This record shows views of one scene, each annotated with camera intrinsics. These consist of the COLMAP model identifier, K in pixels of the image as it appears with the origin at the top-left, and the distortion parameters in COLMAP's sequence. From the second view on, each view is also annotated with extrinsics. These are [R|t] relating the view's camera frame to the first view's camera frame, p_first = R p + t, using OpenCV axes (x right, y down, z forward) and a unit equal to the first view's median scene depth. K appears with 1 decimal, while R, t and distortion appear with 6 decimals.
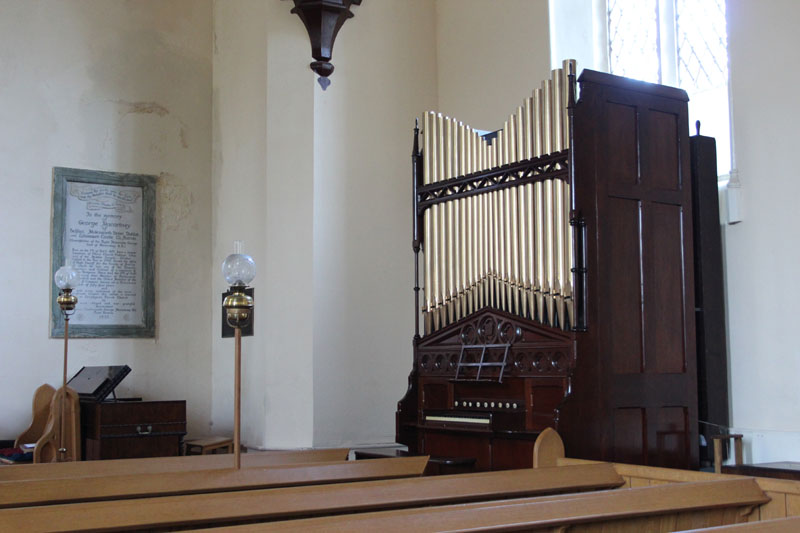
lens RADIAL K [[1029.5, 0, 400.0], [0, 1029.5, 266.5], [0, 0, 1]] dist [-0.019825, 0.006748]
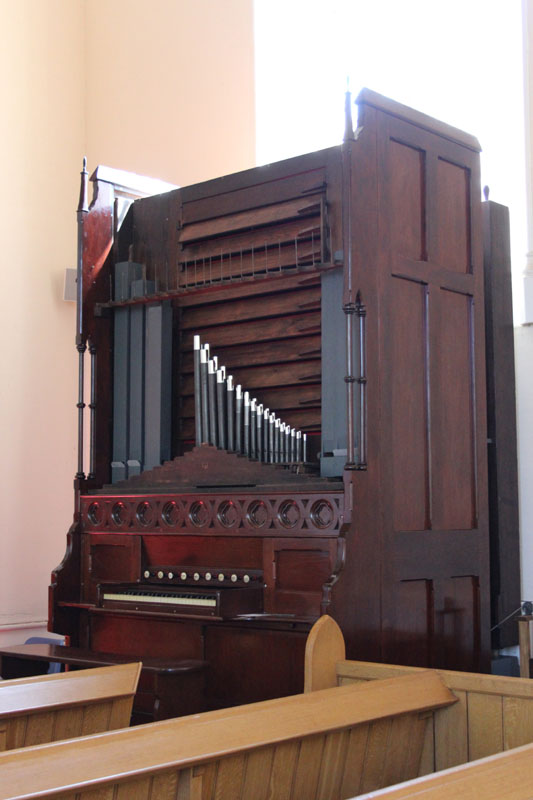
lens RADIAL K [[1174.2, 0, 251.4], [0, 1174.2, 400.1], [0, 0, 1]] dist [0.007865, -0.003876]
pose [[0.967148, 0.024580, 0.253024, -0.077739], [-0.025329, 0.999679, -0.000297, 0.016857], [-0.252950, -0.006122, 0.967460, 0.234288]]
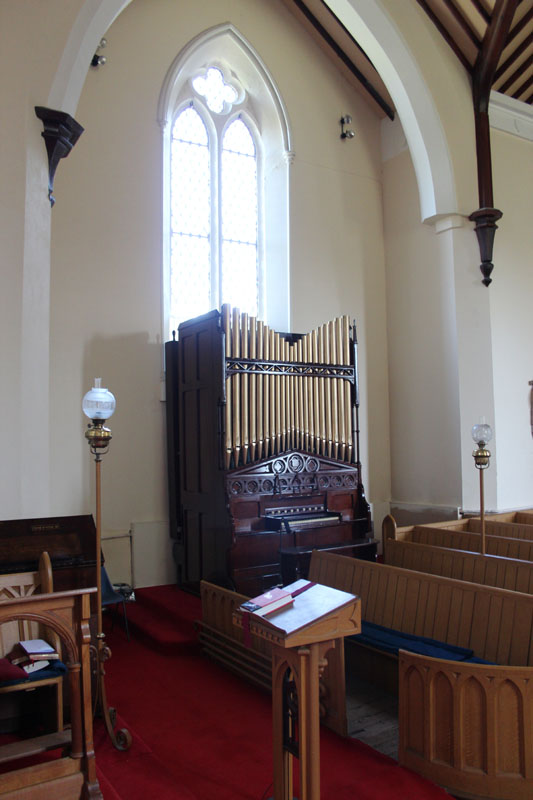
lens RADIAL K [[664.3, 0, 266.5], [0, 664.3, 400.0], [0, 0, 1]] dist [-0.126706, 0.101441]
pose [[0.034228, 0.067907, 0.997104, -0.913809], [-0.077254, 0.994884, -0.065104, 0.033212], [-0.996424, -0.074802, 0.039299, 0.983397]]
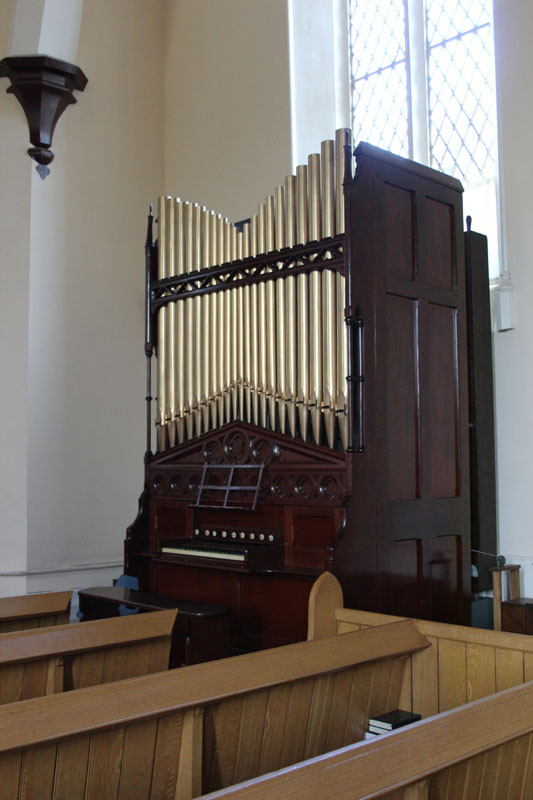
lens RADIAL K [[865.8, 0, 251.4], [0, 865.8, 401.7], [0, 0, 1]] dist [-0.066638, 0.024715]
pose [[0.985431, 0.010545, 0.169751, -0.024546], [-0.014723, 0.999618, 0.023373, 0.006439], [-0.169440, -0.025532, 0.985210, 0.282457]]
